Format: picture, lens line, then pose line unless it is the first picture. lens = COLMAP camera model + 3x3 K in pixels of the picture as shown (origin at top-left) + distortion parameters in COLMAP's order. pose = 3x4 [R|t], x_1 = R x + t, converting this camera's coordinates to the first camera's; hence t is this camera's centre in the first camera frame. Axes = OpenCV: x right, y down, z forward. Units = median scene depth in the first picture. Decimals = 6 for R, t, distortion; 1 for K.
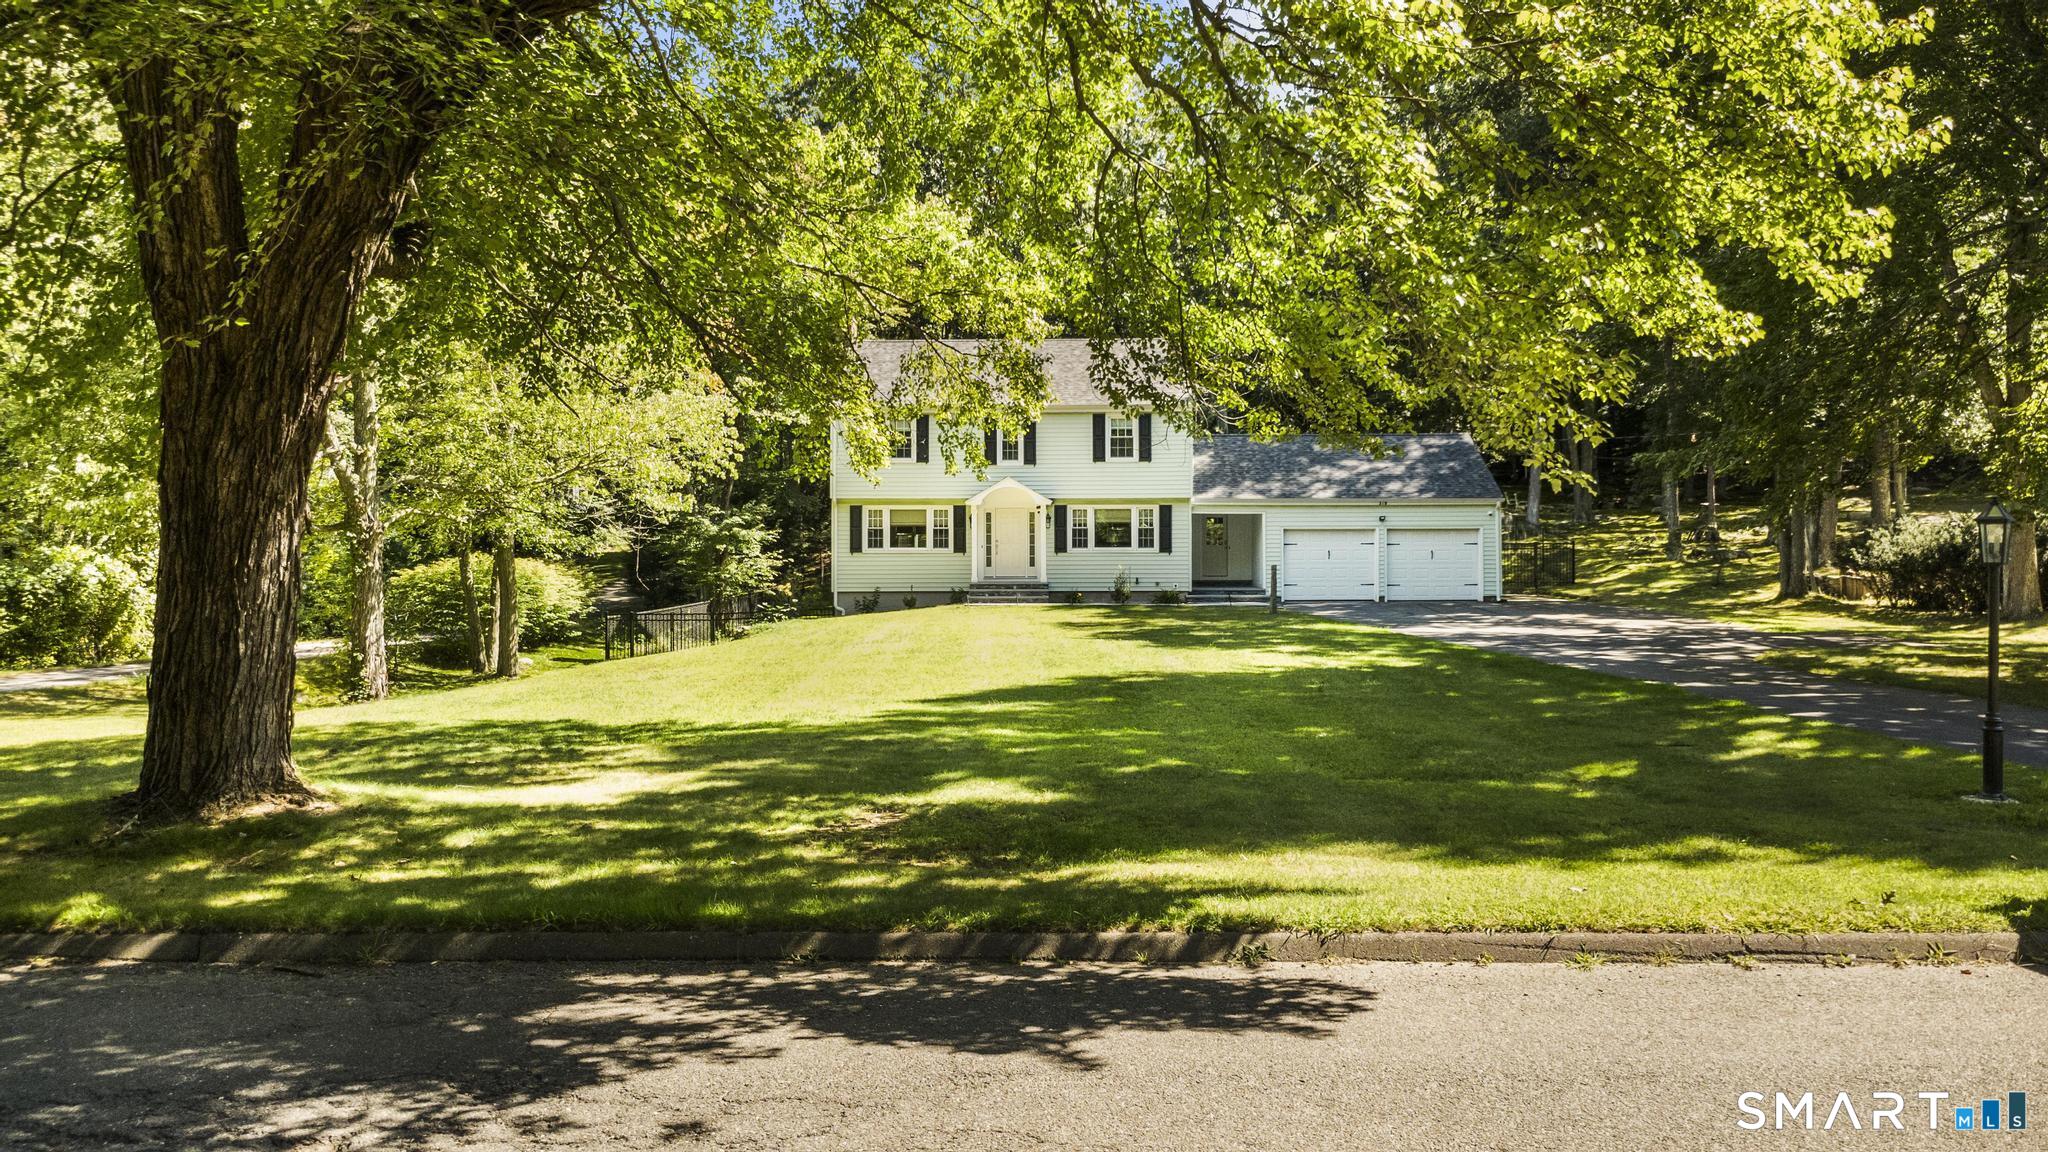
lens RADIAL K [[1472.3, 0, 1024.0], [0, 1472.3, 576.0], [0, 0, 1]] dist [0.017858, 0.001599]
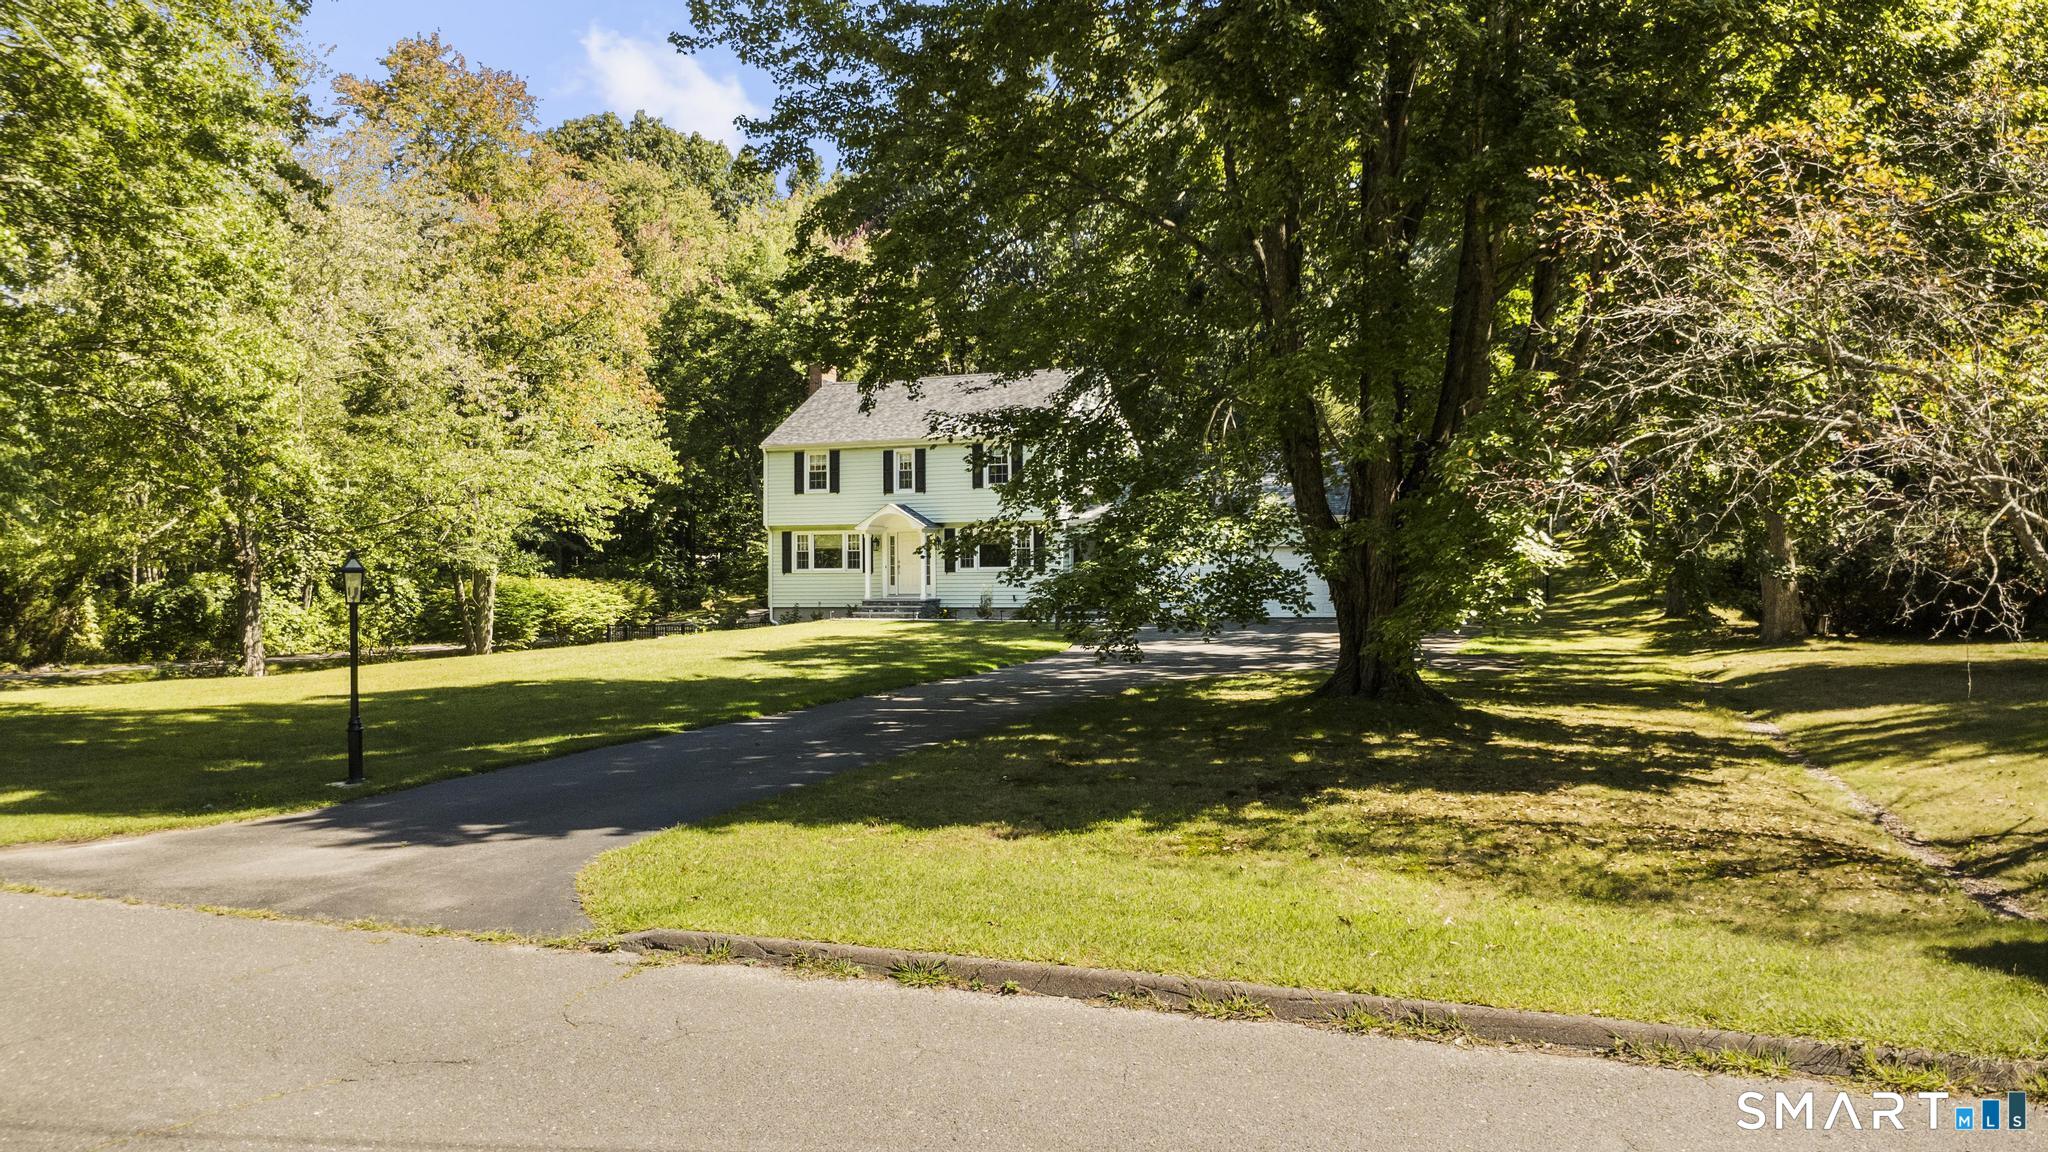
lens RADIAL K [[1472.3, 0, 1024.0], [0, 1472.3, 576.0], [0, 0, 1]] dist [0.017858, 0.001599]
pose [[0.940641, -0.002928, -0.339391, 0.446230], [0.000969, 0.999982, -0.005943, -0.006525], [0.339403, 0.005261, 0.940626, -0.009167]]
